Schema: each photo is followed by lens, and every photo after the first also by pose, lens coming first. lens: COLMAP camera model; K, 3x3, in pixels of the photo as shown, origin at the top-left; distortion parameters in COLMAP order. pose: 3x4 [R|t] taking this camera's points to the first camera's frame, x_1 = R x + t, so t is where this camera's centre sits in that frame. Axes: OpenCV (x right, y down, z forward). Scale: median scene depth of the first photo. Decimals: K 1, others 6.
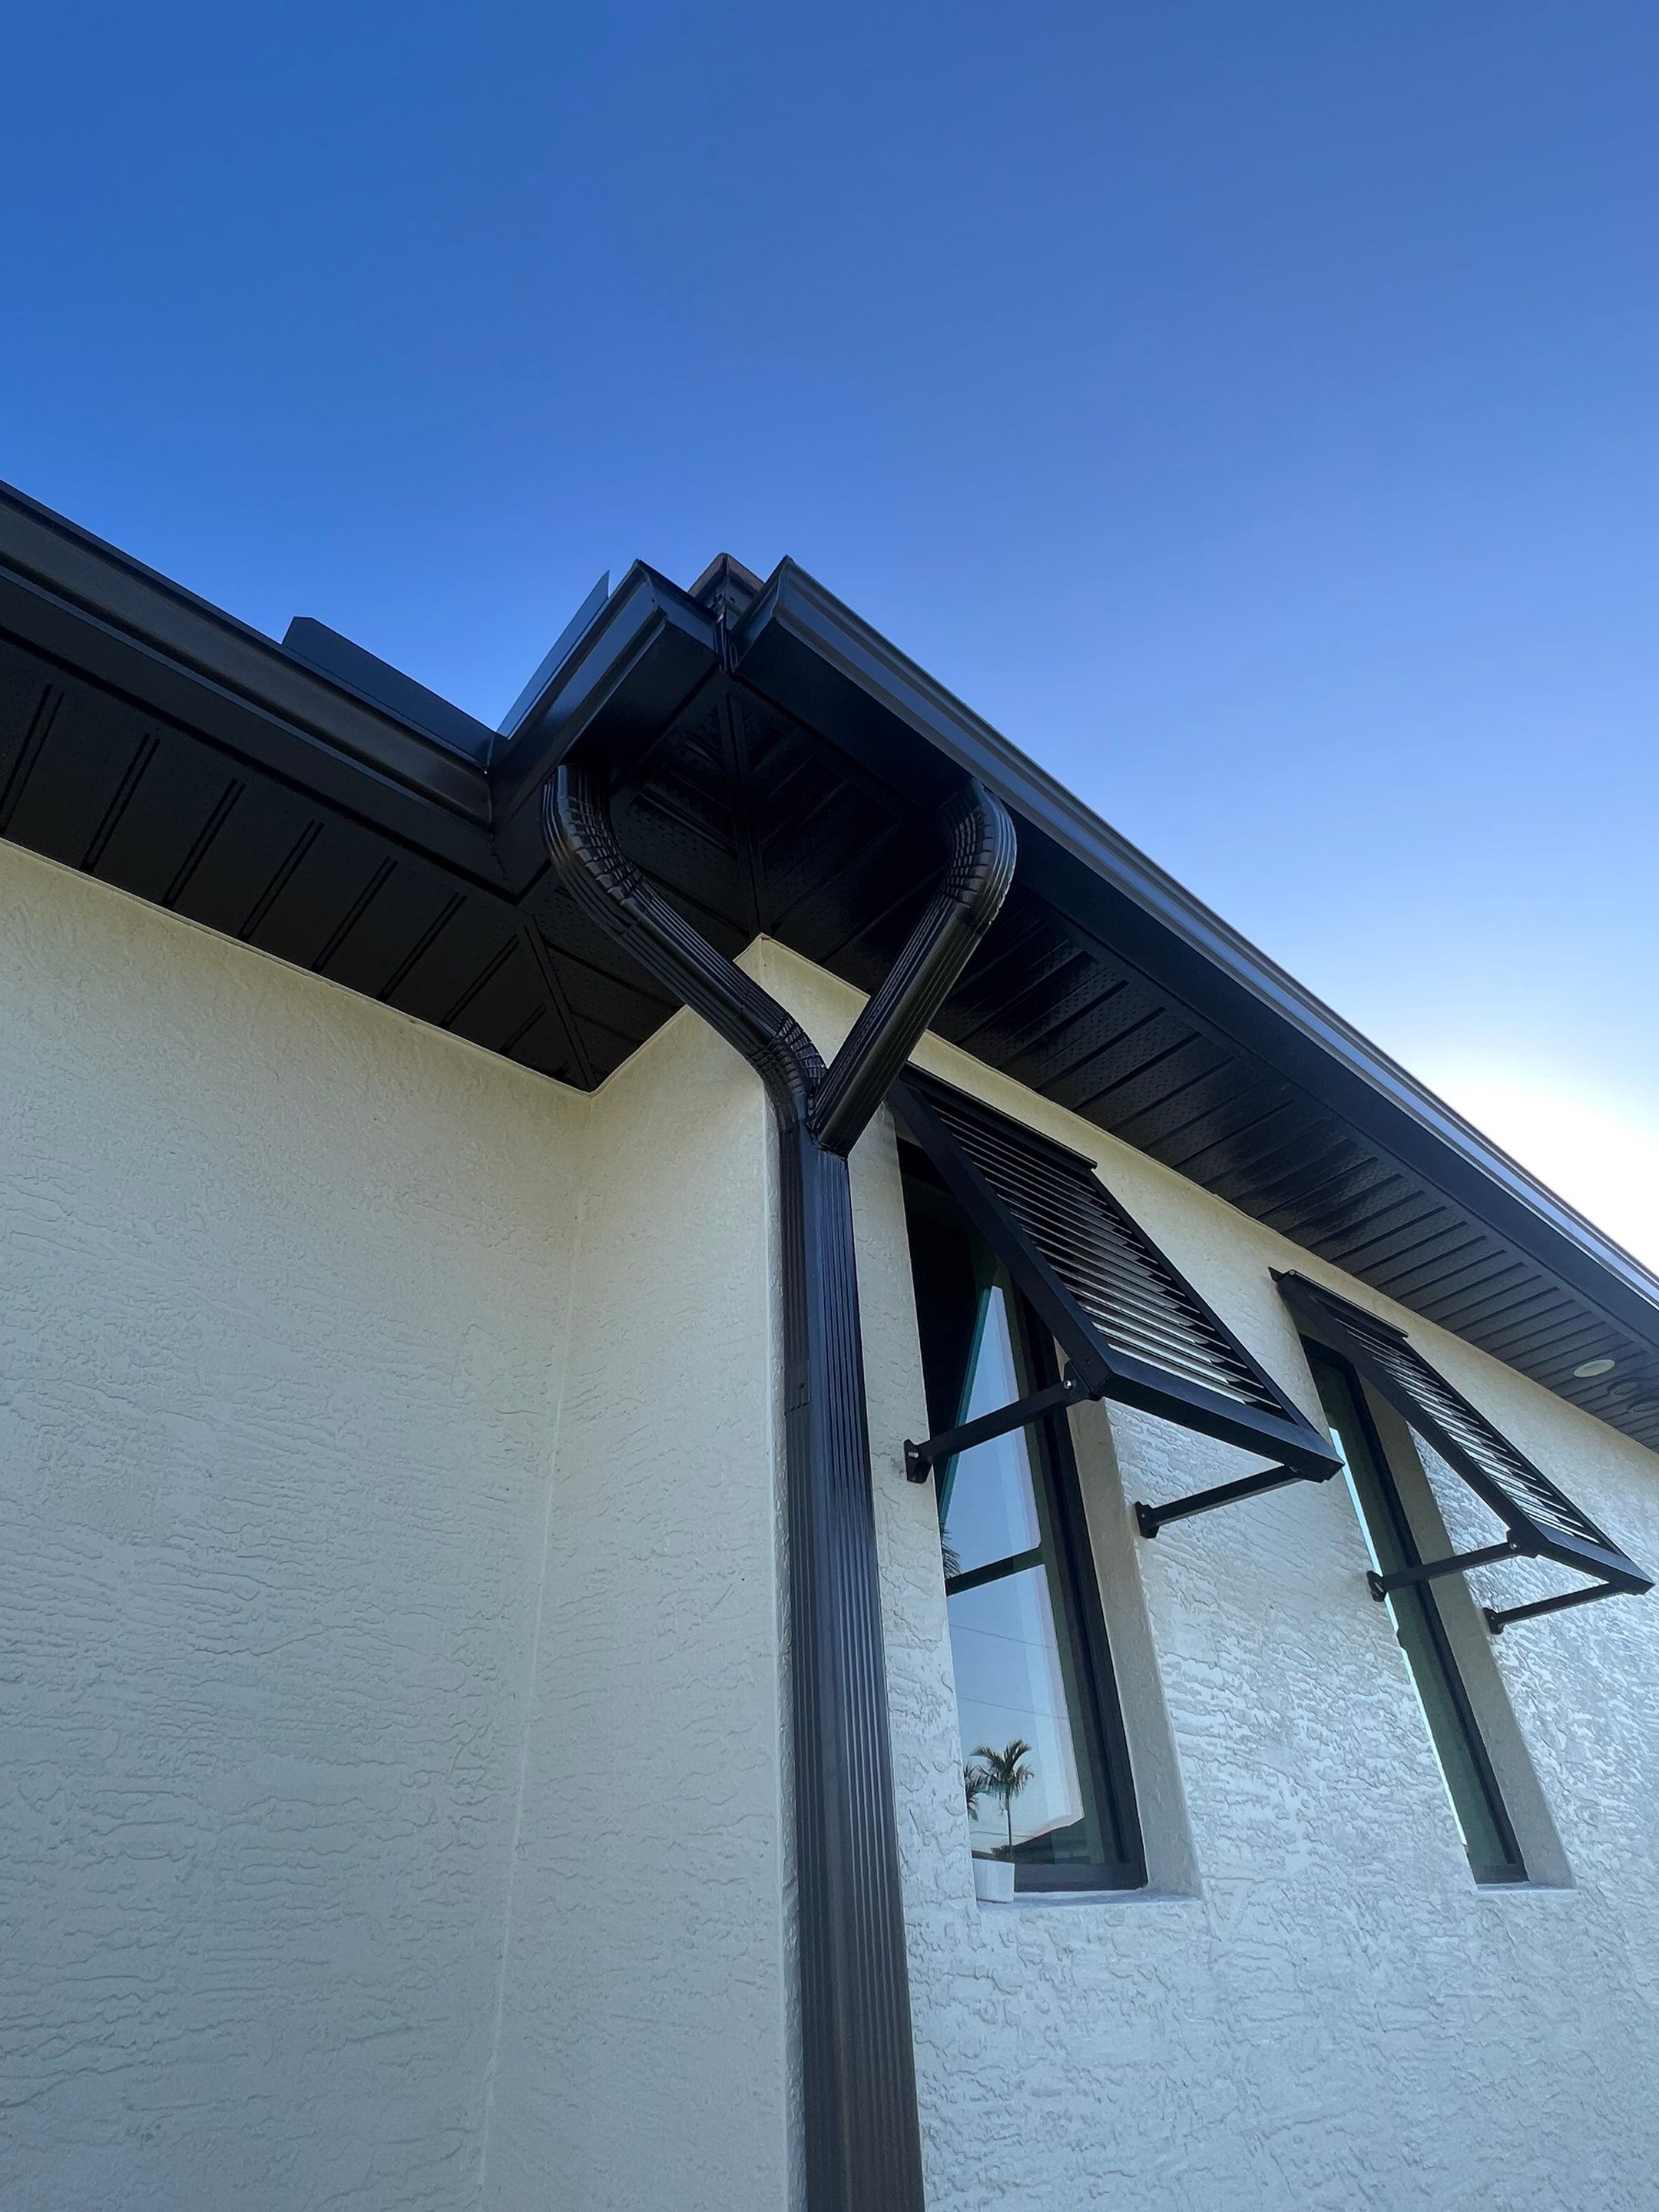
lens RADIAL K [[1152.6, 0, 829.5], [0, 1152.6, 1106.0], [0, 0, 1]] dist [-0.000526, 0.000927]
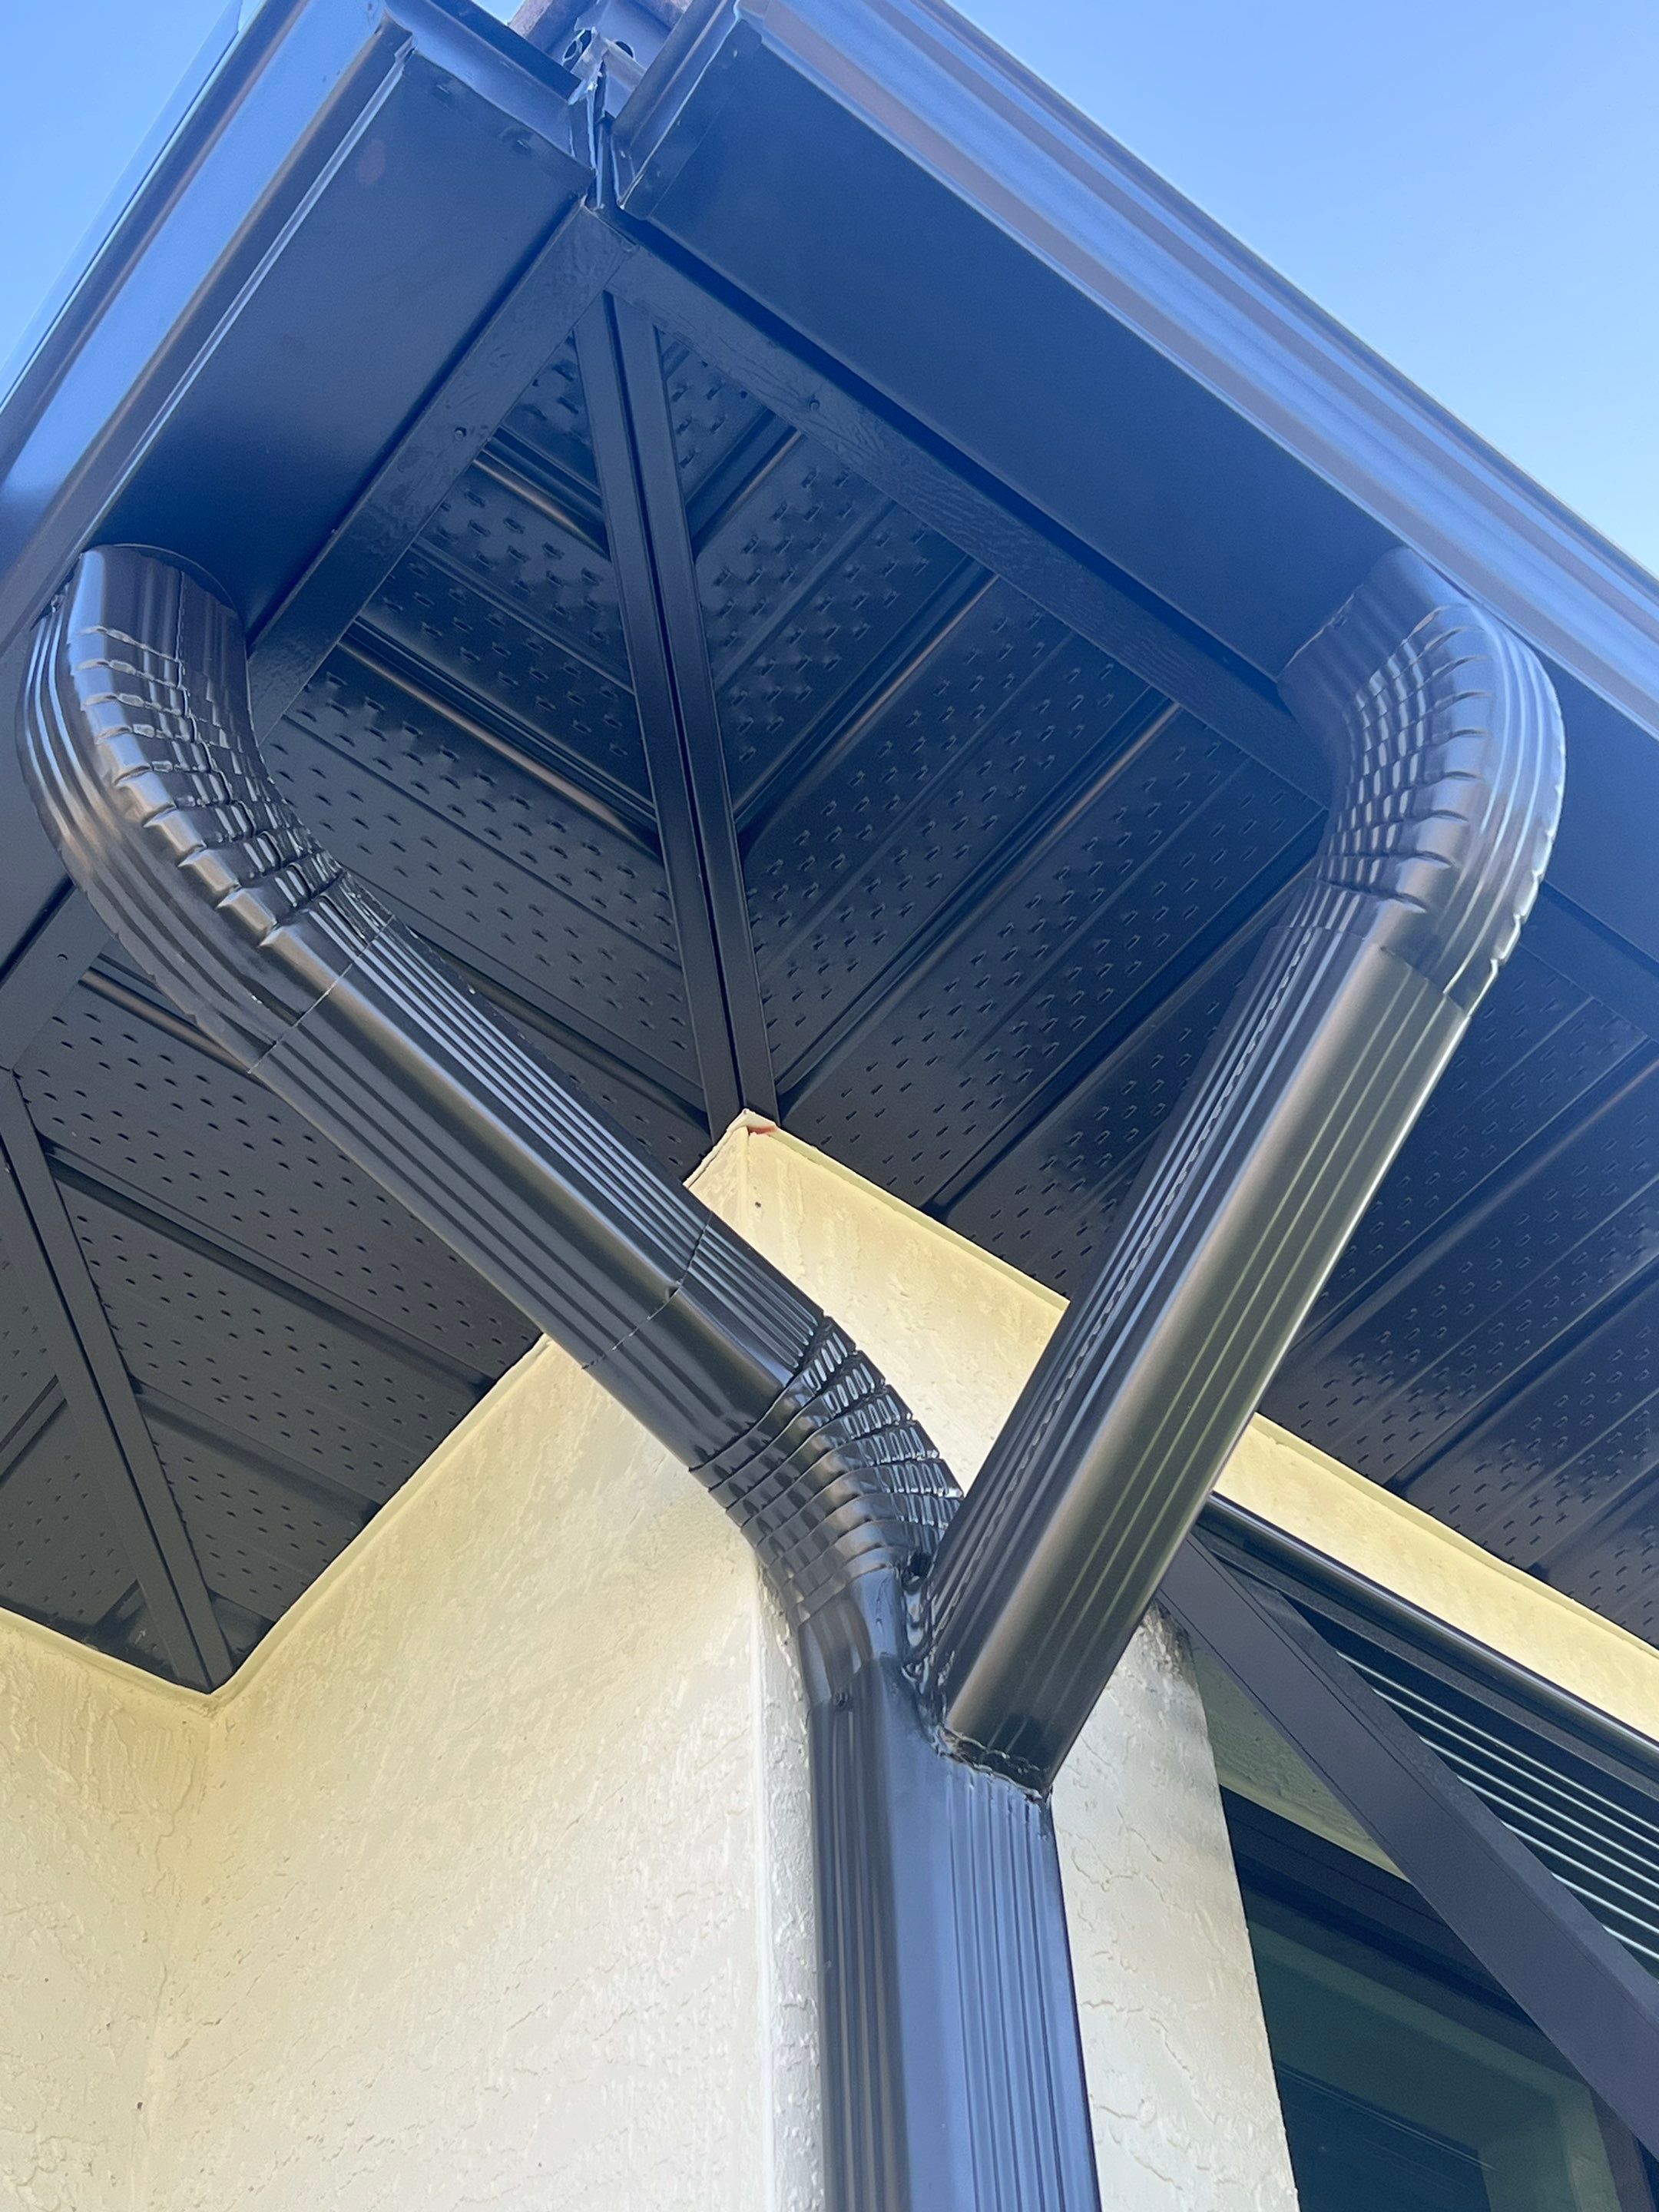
lens RADIAL K [[3165.2, 0, 829.5], [0, 3165.2, 1106.0], [0, 0, 1]] dist [0.064633, 0.011000]
pose [[0.998373, -0.037616, -0.042851, 0.001197], [0.025906, 0.968722, -0.246793, 0.073370], [0.050794, 0.245282, 0.968120, 0.205713]]
